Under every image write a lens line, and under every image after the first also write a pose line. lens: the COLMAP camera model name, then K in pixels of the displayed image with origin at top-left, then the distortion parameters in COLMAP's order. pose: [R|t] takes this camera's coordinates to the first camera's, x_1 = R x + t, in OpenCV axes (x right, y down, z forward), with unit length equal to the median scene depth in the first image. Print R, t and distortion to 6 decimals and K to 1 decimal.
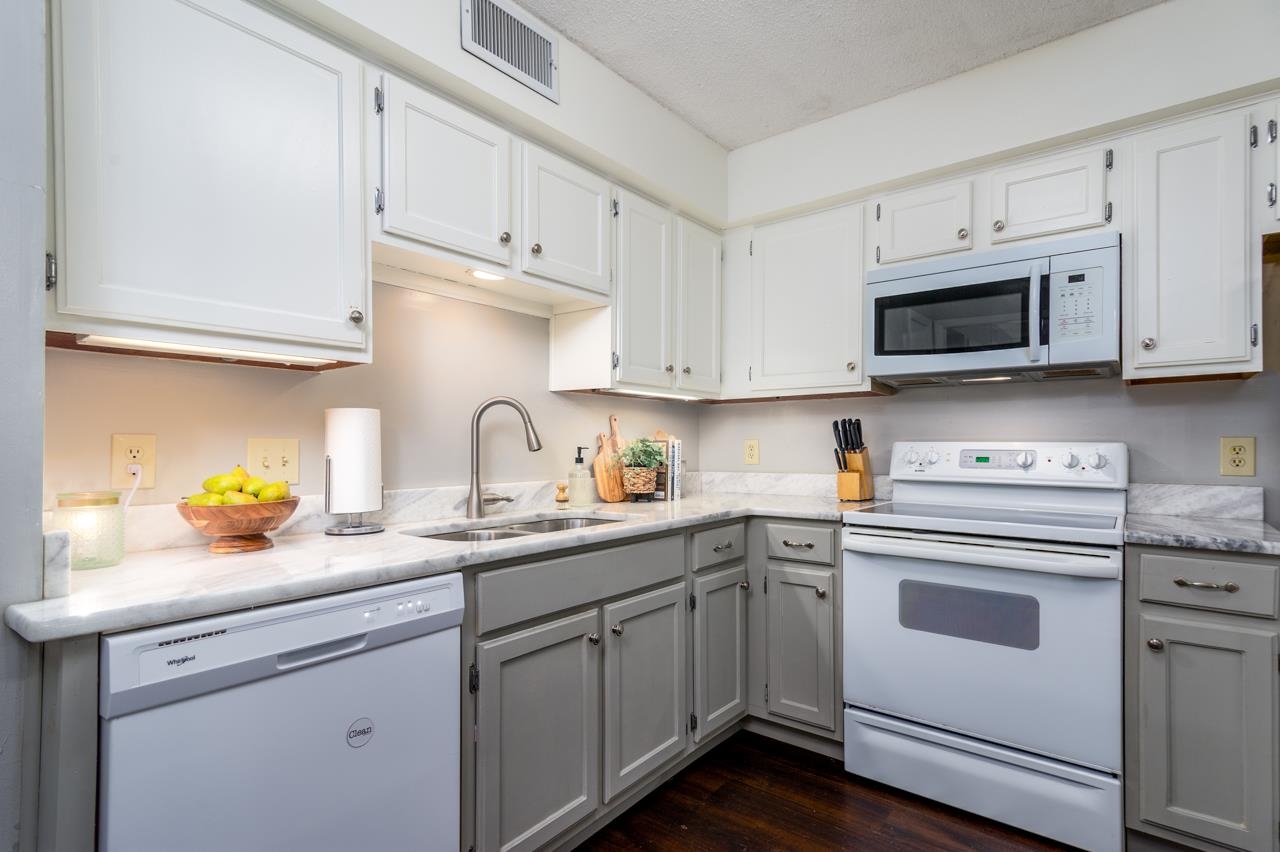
lens RADIAL K [[615.5, 0, 610.9], [0, 615.5, 438.8], [0, 0, 1]] dist [0.003988, 0.001320]
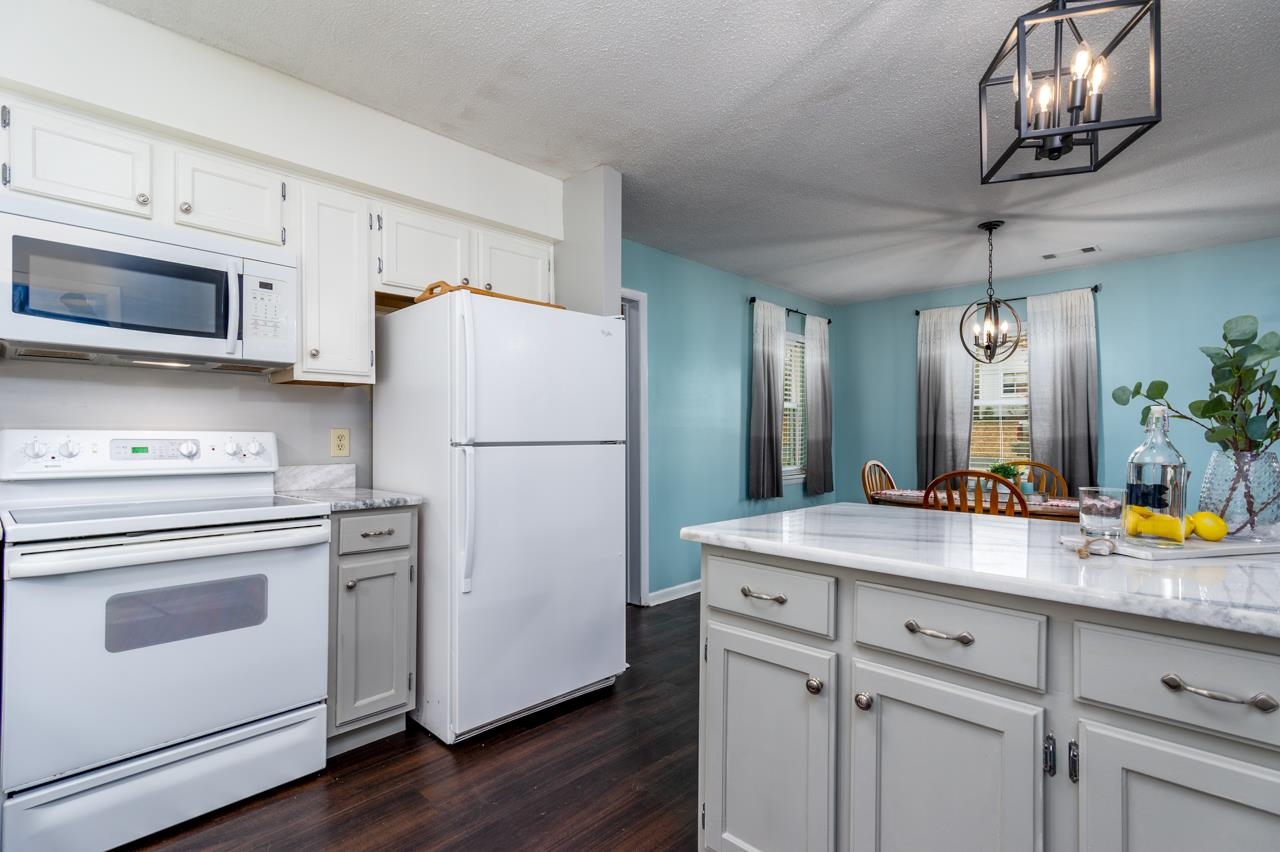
lens RADIAL K [[608.7, 0, 635.9], [0, 608.7, 433.7], [0, 0, 1]] dist [-0.000450, 0.000168]
pose [[0.072612, 0.003186, 0.997355, -0.292336], [-0.010199, 0.999945, -0.002452, 0.005145], [-0.997308, -0.009994, 0.072641, 0.240380]]
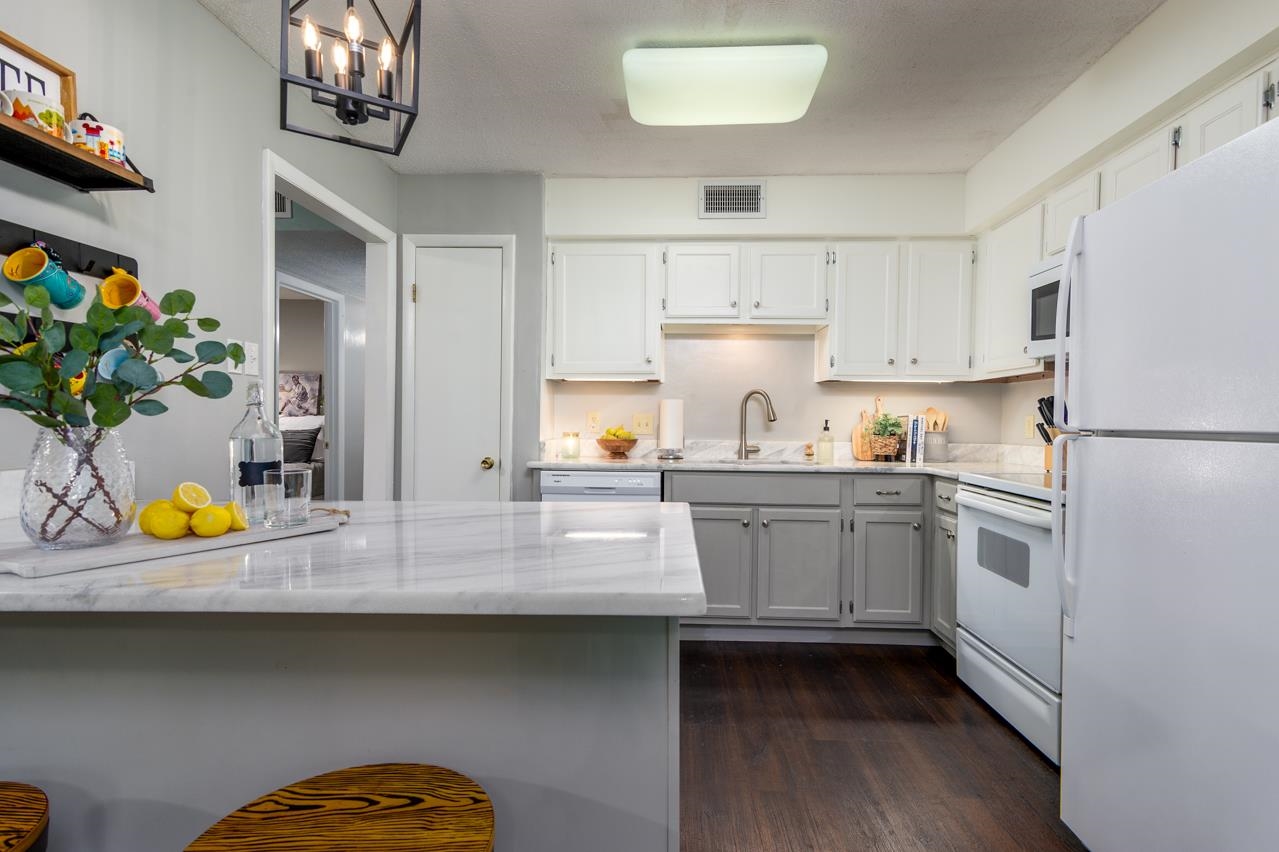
lens RADIAL K [[628.0, 0, 640.4], [0, 628.0, 414.8], [0, 0, 1]] dist [-0.001060, -0.000064]
pose [[0.593252, 0.001023, -0.805016, 1.080554], [-0.003290, 0.999994, -0.001154, 0.005749], [0.805010, 0.003333, 0.593252, -0.304471]]
